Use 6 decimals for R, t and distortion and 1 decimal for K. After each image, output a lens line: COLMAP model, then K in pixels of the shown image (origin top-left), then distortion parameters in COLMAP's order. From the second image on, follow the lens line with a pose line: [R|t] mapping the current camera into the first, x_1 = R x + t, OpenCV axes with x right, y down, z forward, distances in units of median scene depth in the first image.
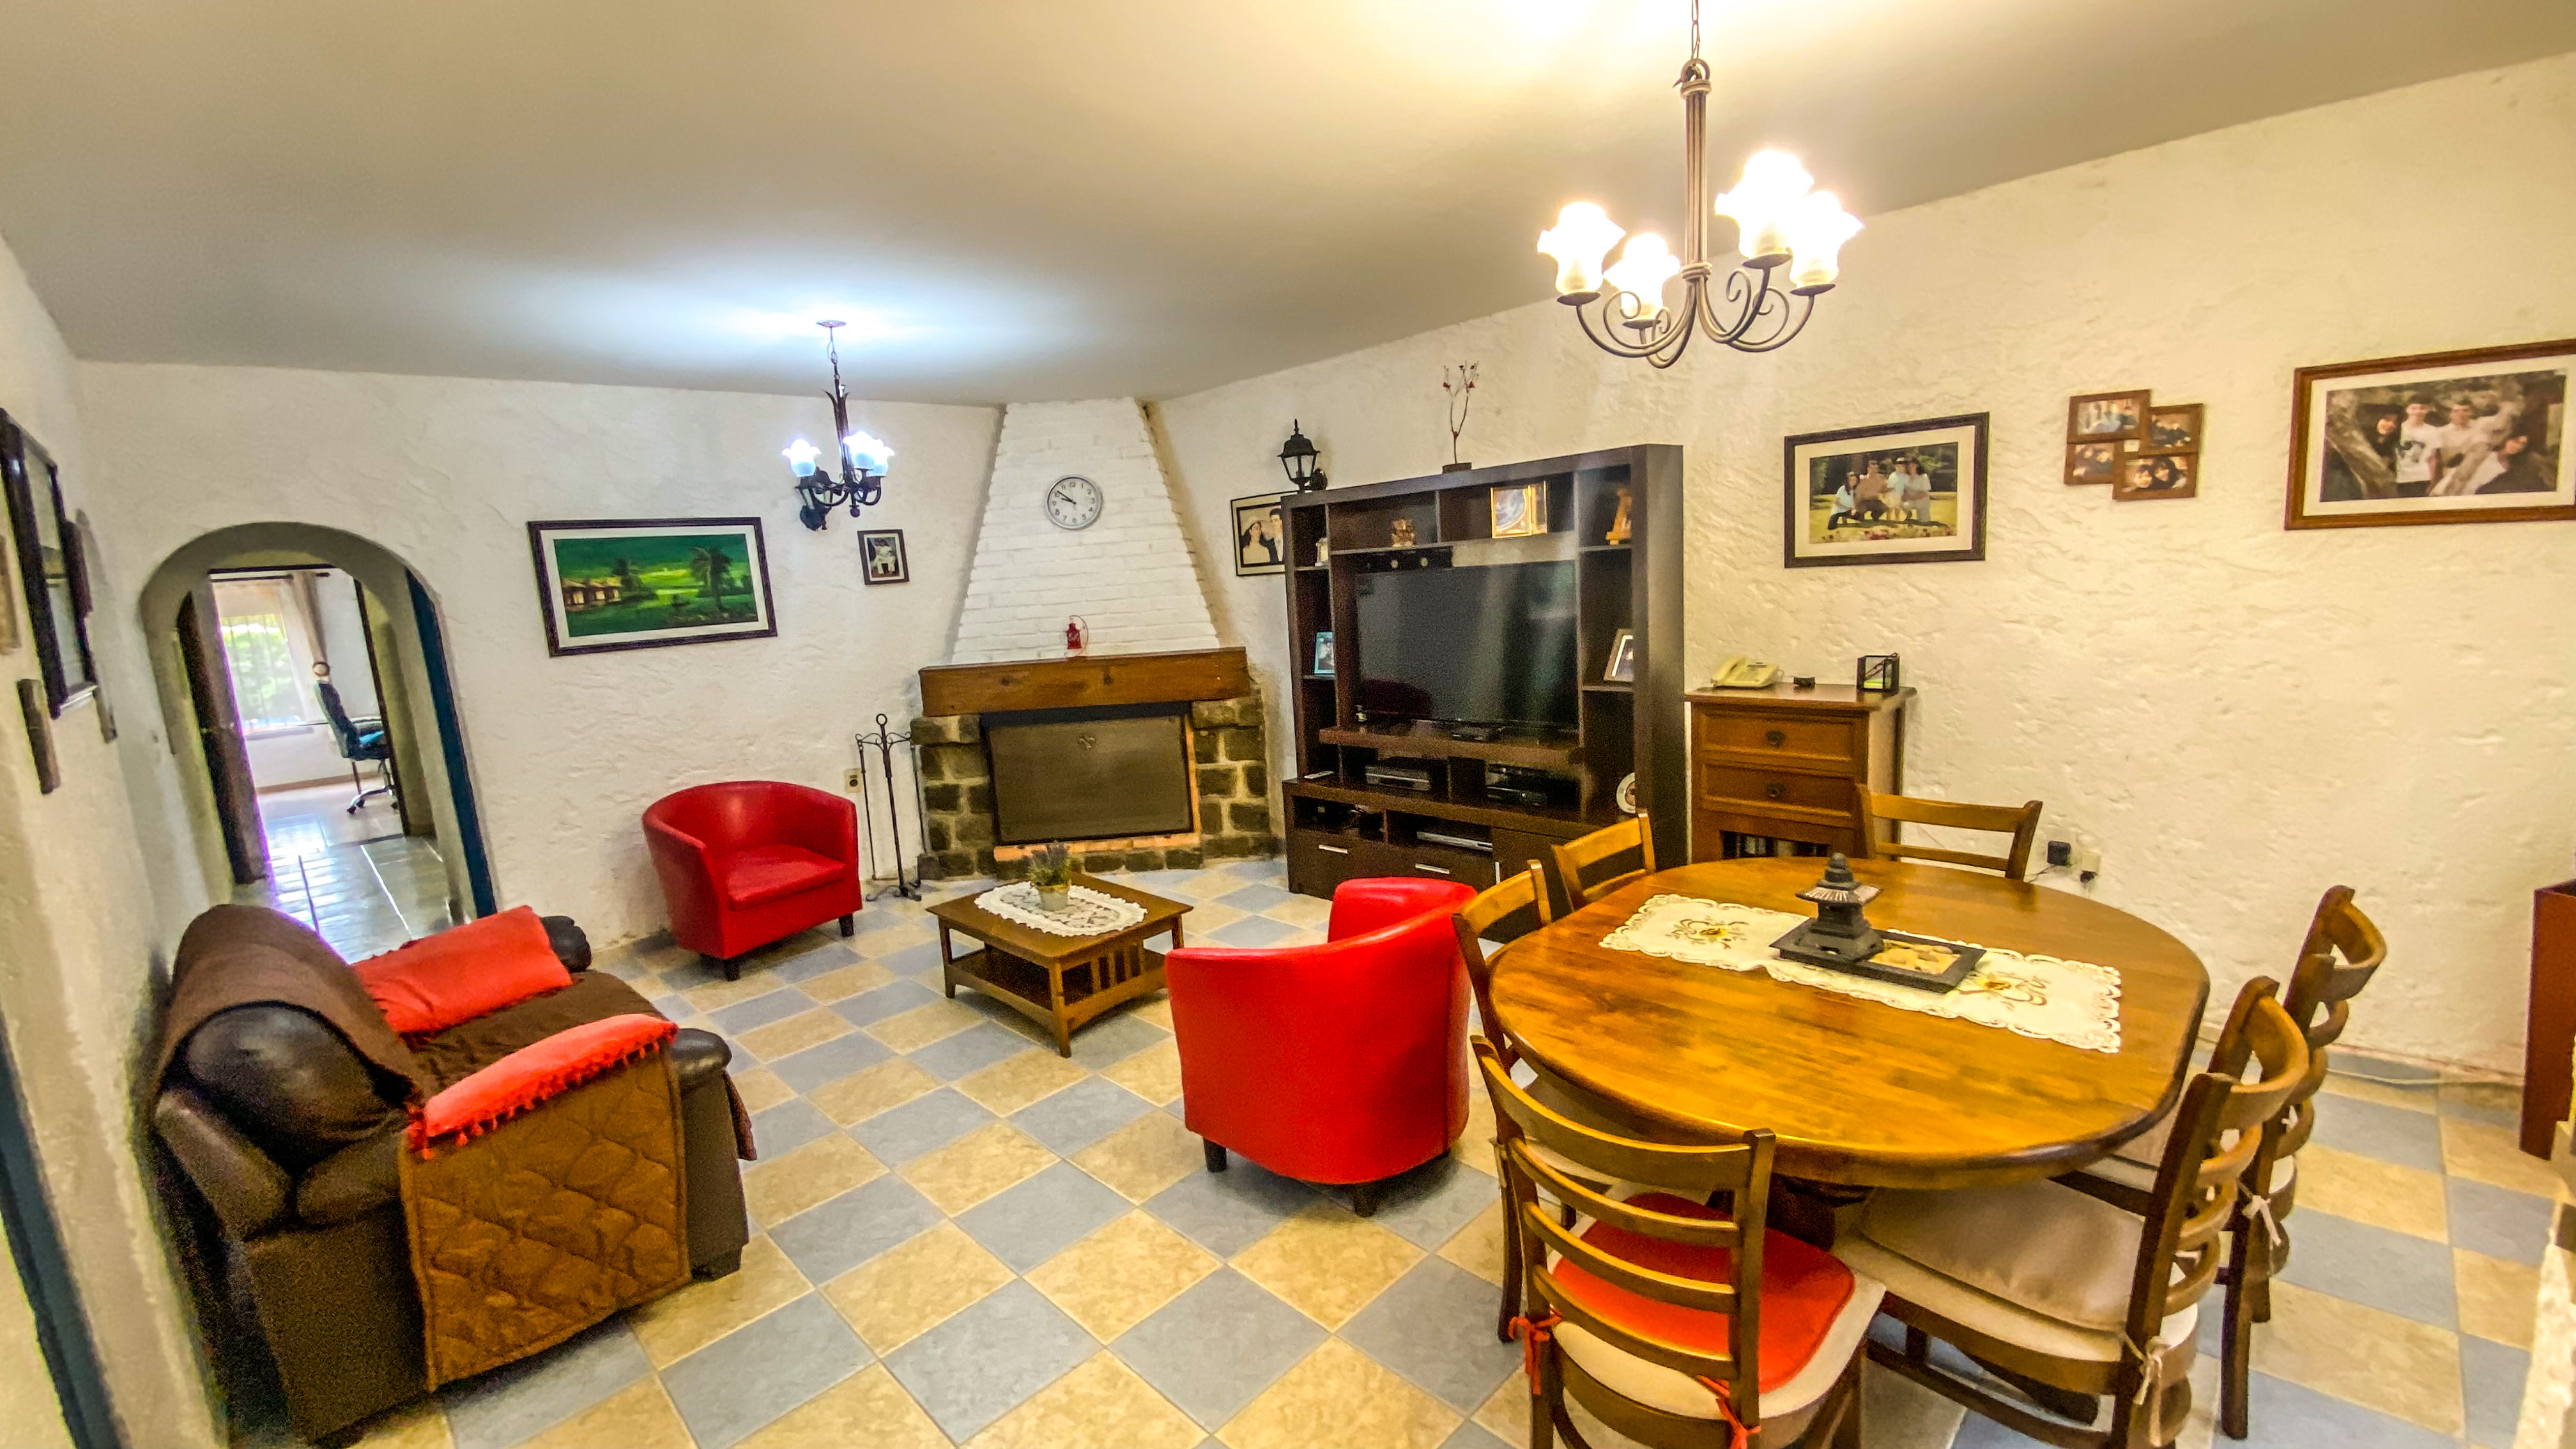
lens RADIAL K [[1043.5, 0, 1288.0], [0, 1043.5, 724.5], [0, 0, 1]] dist [0.028413, -0.024783]
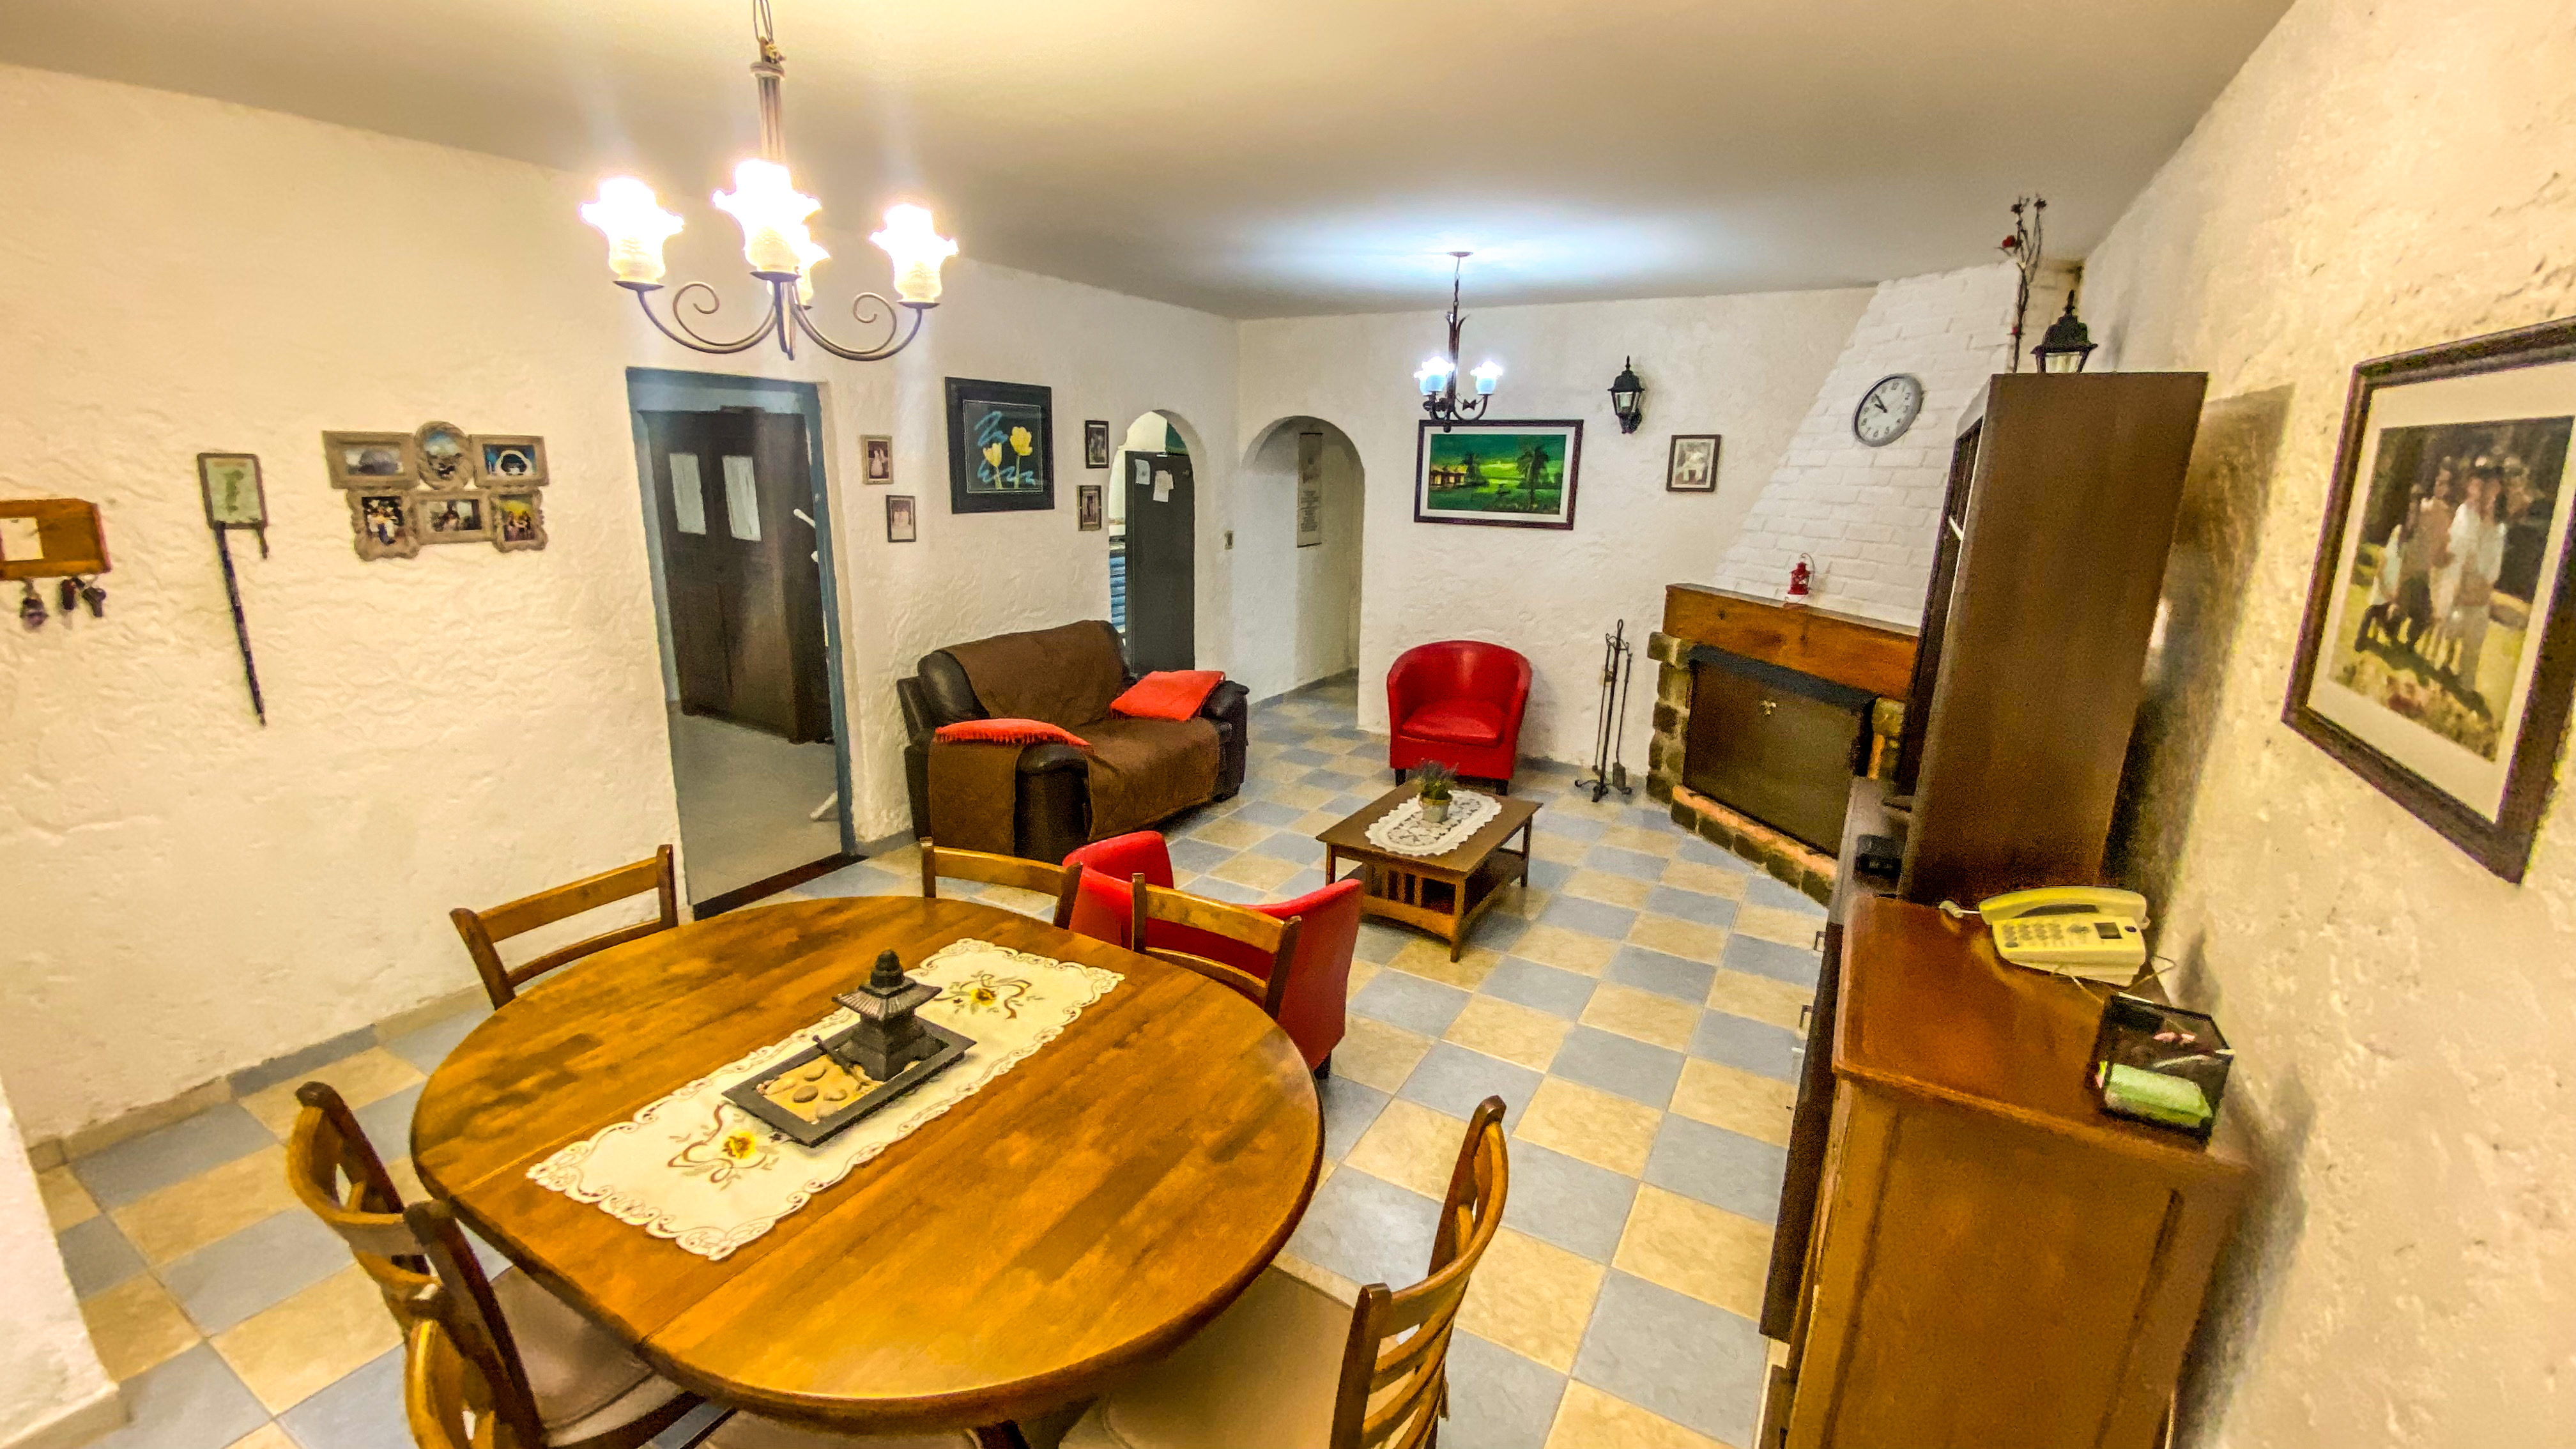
lens RADIAL K [[1043.5, 0, 1288.0], [0, 1043.5, 724.5], [0, 0, 1]] dist [0.028413, -0.024783]
pose [[0.257893, 0.310388, -0.914959, 0.533595], [-0.185587, 0.945272, 0.268361, -0.135926], [0.948182, 0.100597, 0.301383, 0.417876]]
